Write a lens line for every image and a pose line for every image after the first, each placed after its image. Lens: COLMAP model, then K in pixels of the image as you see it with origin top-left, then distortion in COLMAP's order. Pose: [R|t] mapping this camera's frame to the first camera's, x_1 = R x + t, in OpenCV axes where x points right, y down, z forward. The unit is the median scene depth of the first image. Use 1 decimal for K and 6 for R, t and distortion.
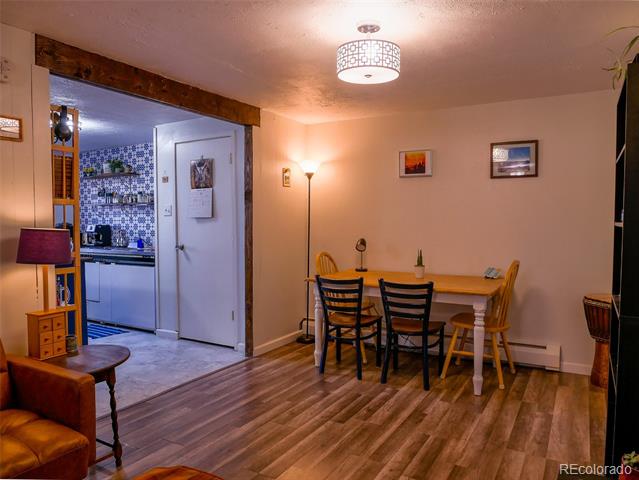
lens RADIAL K [[475.4, 0, 319.5], [0, 475.4, 240.0], [0, 0, 1]] dist [-0.006810, -0.003675]
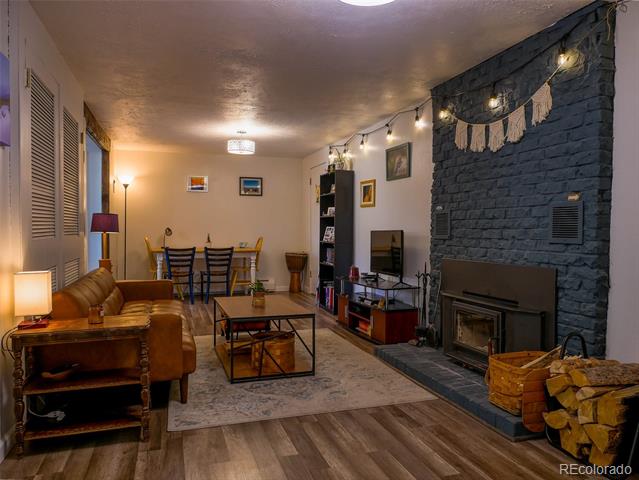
lens RADIAL K [[475.4, 0, 319.5], [0, 475.4, 240.0], [0, 0, 1]] dist [-0.006810, -0.003675]
pose [[0.678430, -0.013579, 0.734540, -0.864305], [0.029001, 0.999545, -0.008307, 0.077605], [-0.734092, 0.026939, 0.678515, -0.542593]]
